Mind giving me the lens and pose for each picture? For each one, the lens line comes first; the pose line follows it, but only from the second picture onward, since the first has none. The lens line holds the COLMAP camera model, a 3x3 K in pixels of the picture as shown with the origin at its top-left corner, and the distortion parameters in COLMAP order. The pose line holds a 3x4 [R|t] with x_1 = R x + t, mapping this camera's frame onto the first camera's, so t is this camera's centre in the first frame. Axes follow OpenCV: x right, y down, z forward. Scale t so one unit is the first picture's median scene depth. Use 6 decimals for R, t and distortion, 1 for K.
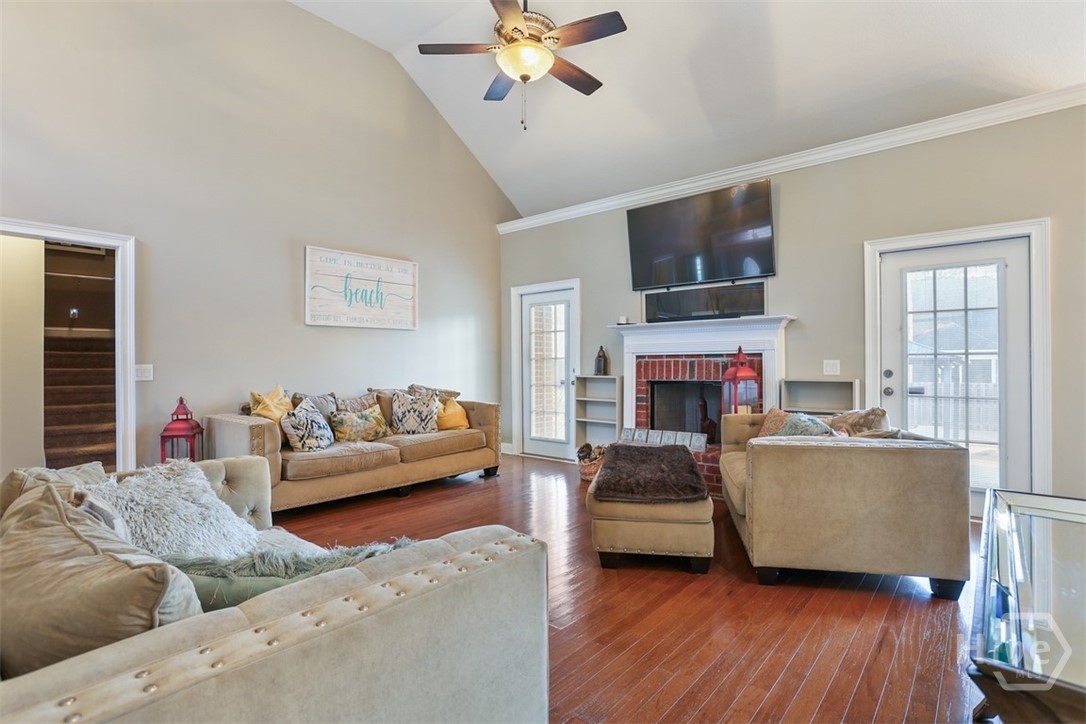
lens RADIAL K [[545.2, 0, 543.0], [0, 545.2, 361.8], [0, 0, 1]] dist [-0.047088, 0.021841]
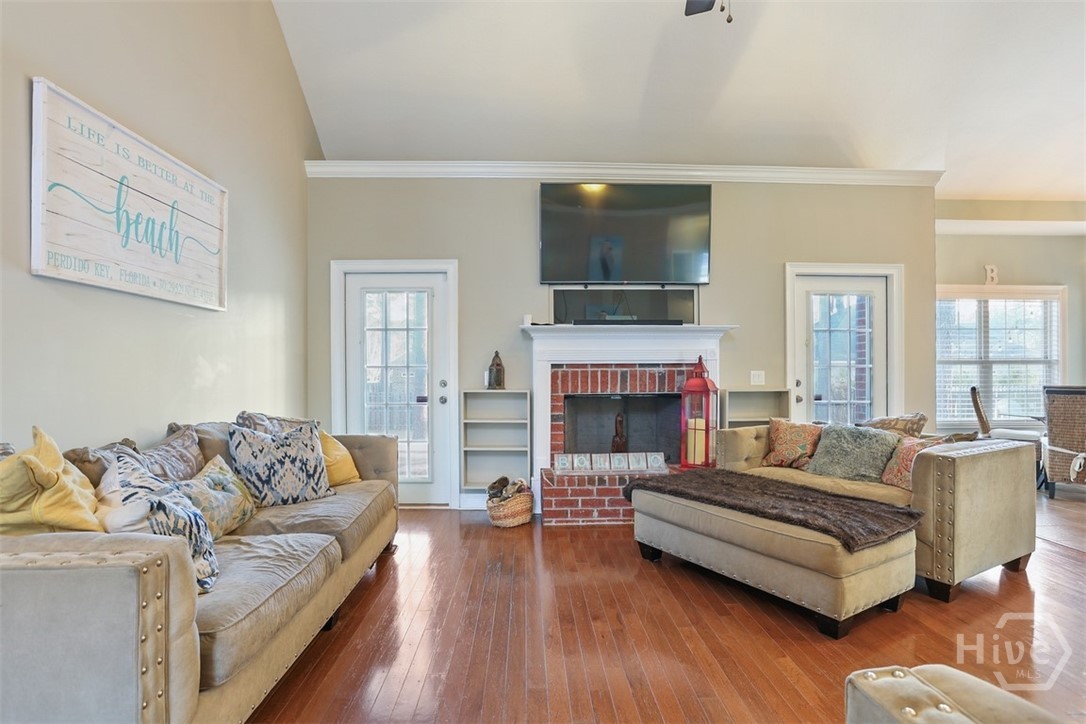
lens RADIAL K [[545.2, 0, 544.2], [0, 545.2, 374.7], [0, 0, 1]] dist [-0.047088, 0.021841]
pose [[0.733144, 0.002189, 0.680070, -0.405605], [-0.003484, 0.999994, 0.000537, 0.004210], [-0.680064, -0.002763, 0.733147, 0.427244]]
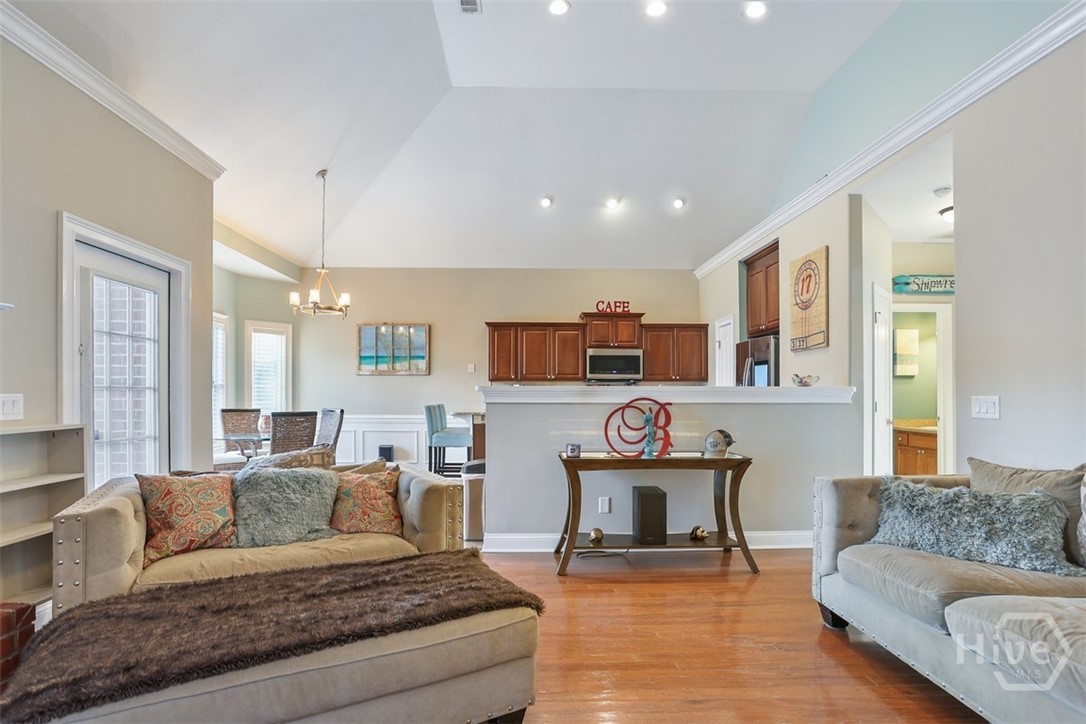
lens RADIAL K [[545.2, 0, 531.7], [0, 545.2, 389.5], [0, 0, 1]] dist [-0.047088, 0.021841]
pose [[-0.672900, 0.012940, 0.739620, -0.202169], [0.001746, 0.999872, -0.015905, 0.001611], [-0.739731, -0.009411, -0.672837, 0.814045]]
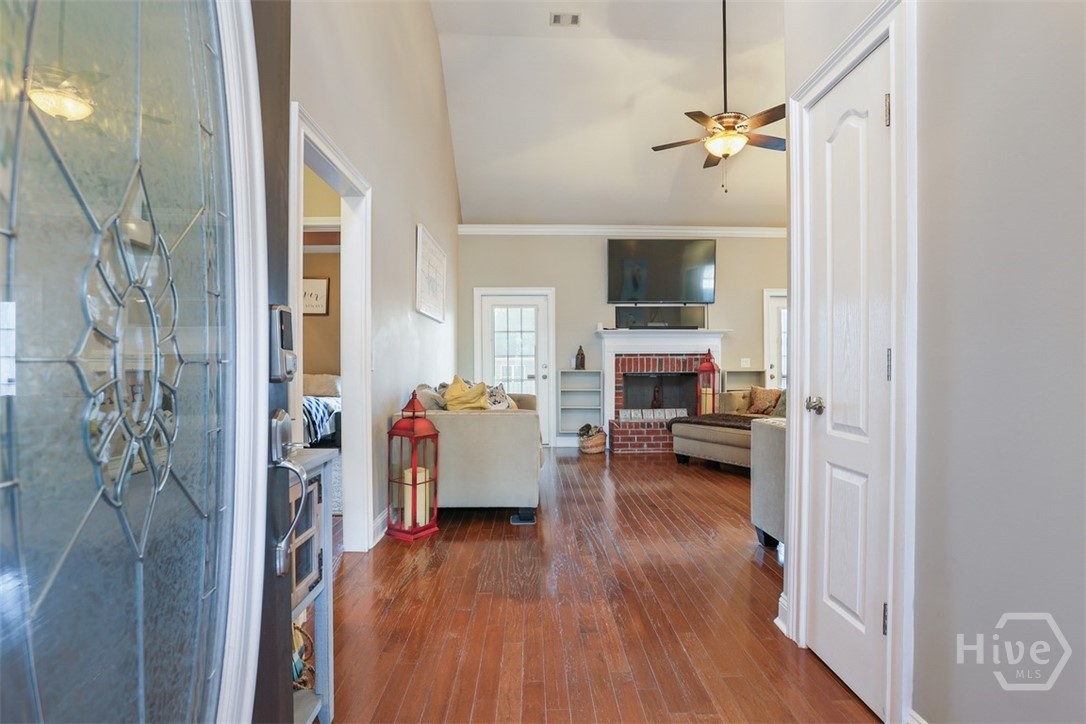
lens RADIAL K [[545.2, 0, 547.3], [0, 545.2, 366.1], [0, 0, 1]] dist [-0.047088, 0.021841]
pose [[0.731055, 0.004062, 0.682307, -0.856865], [-0.003358, 0.999992, -0.002356, 0.021738], [-0.682310, -0.000568, 0.731062, 0.175224]]
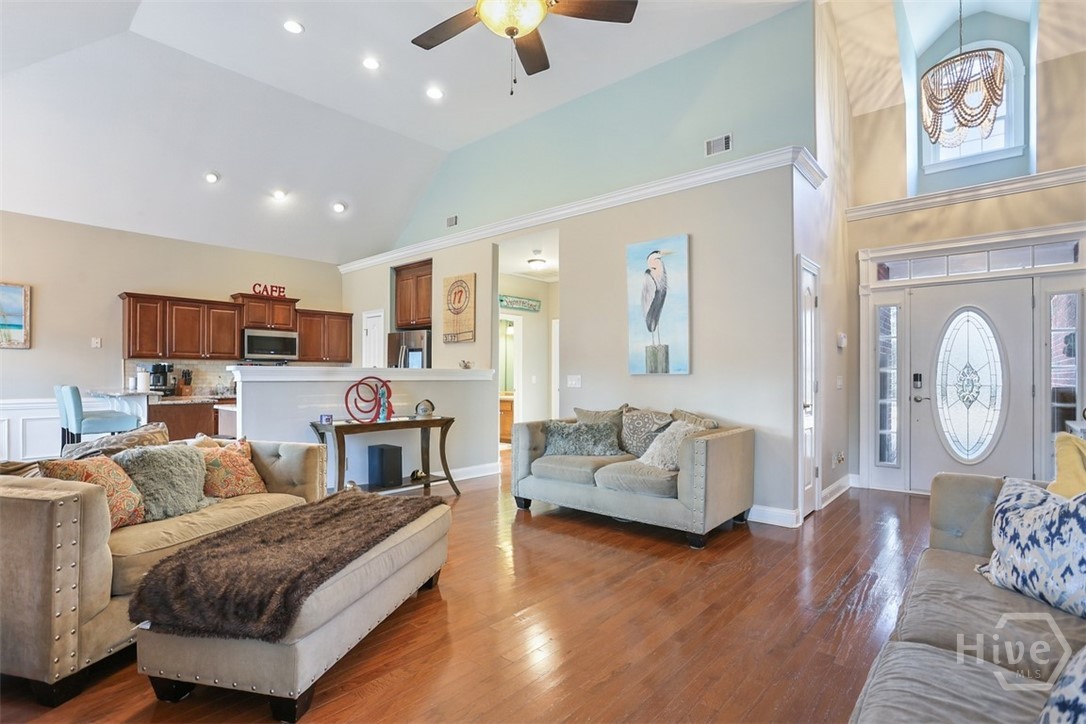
lens RADIAL K [[545.2, 0, 532.0], [0, 545.2, 369.4], [0, 0, 1]] dist [-0.047088, 0.021841]
pose [[-0.999927, 0.004561, 0.011211, -0.040298], [0.004428, 0.999920, -0.011843, 0.001158], [-0.011264, -0.011792, -0.999867, 1.154476]]
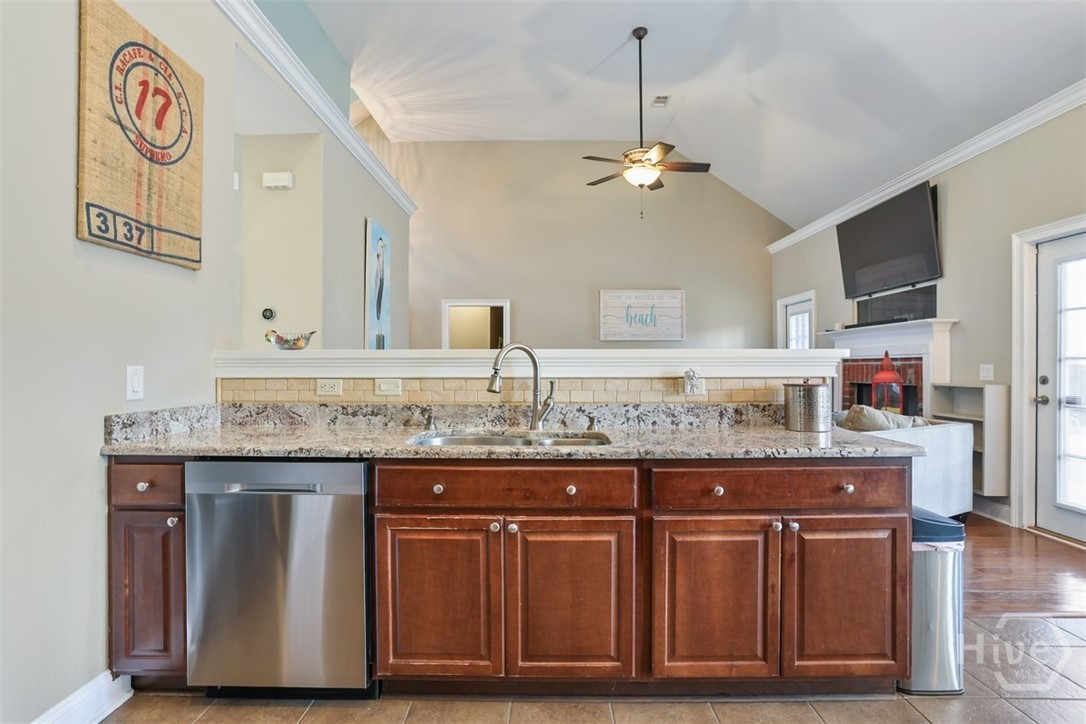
lens RADIAL K [[545.2, 0, 545.3], [0, 545.2, 365.7], [0, 0, 1]] dist [-0.047088, 0.021841]
pose [[0.660404, 0.005262, -0.750892, 0.606849], [-0.001587, 0.999983, 0.005611, -0.004016], [0.750909, -0.002514, 0.660401, -0.153492]]
